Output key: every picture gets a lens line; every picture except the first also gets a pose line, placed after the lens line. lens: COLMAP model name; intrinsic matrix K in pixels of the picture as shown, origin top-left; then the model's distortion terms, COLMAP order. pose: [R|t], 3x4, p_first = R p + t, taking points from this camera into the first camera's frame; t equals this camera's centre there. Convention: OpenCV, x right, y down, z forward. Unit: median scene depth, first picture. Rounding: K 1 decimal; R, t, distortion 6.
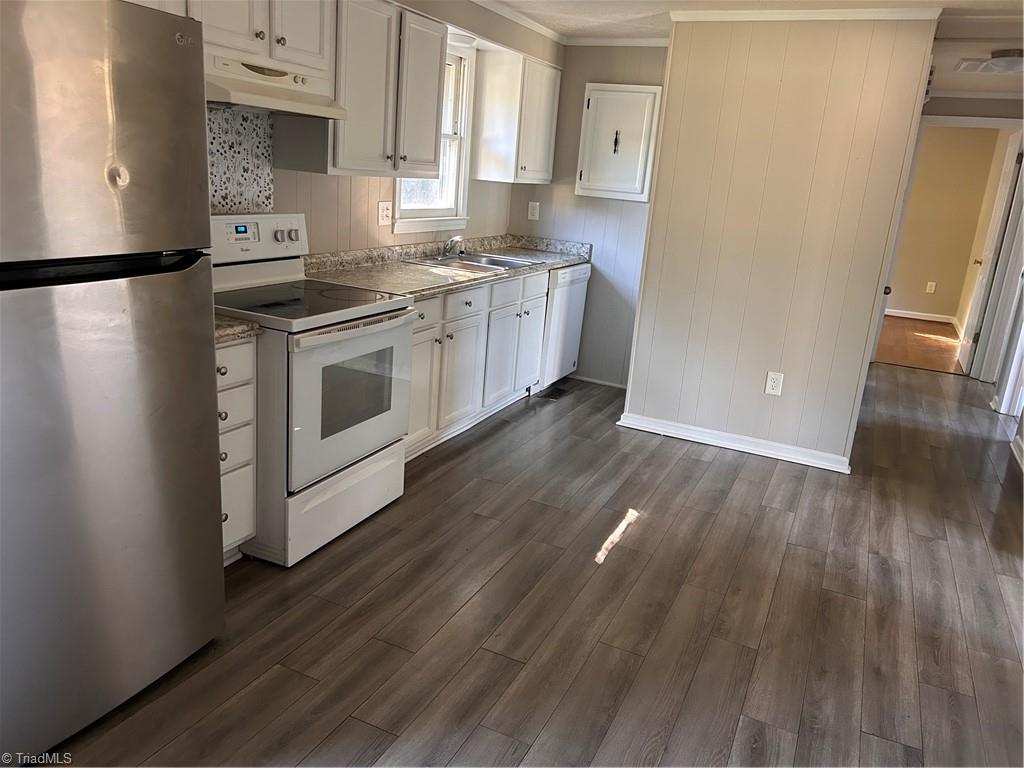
lens RADIAL K [[767.0, 0, 512.0], [0, 767.0, 384.0], [0, 0, 1]] dist [0.087998, -0.068300]
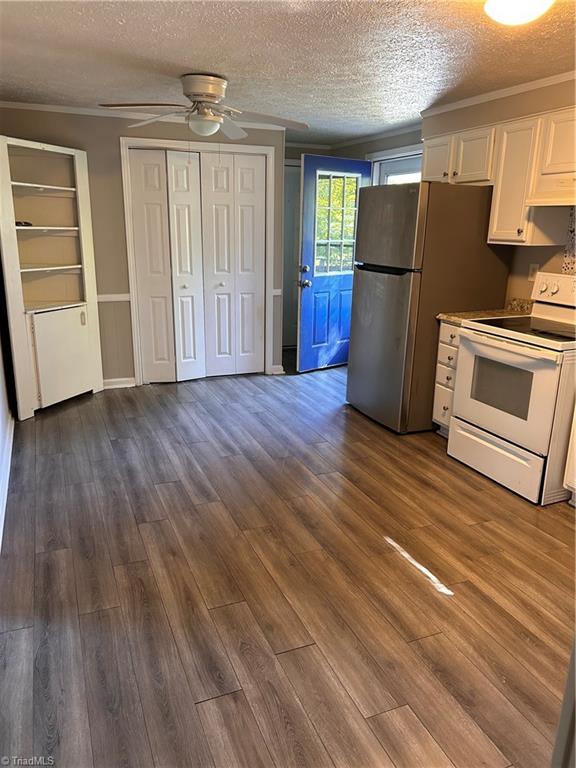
lens RADIAL K [[575.3, 0, 288.0], [0, 575.3, 384.0], [0, 0, 1]] dist [0.087998, -0.068300]
pose [[-0.668043, 0.109325, -0.736048, 0.932934], [-0.273716, 0.883698, 0.379682, -0.320686], [0.691953, 0.455112, -0.560424, 1.387209]]
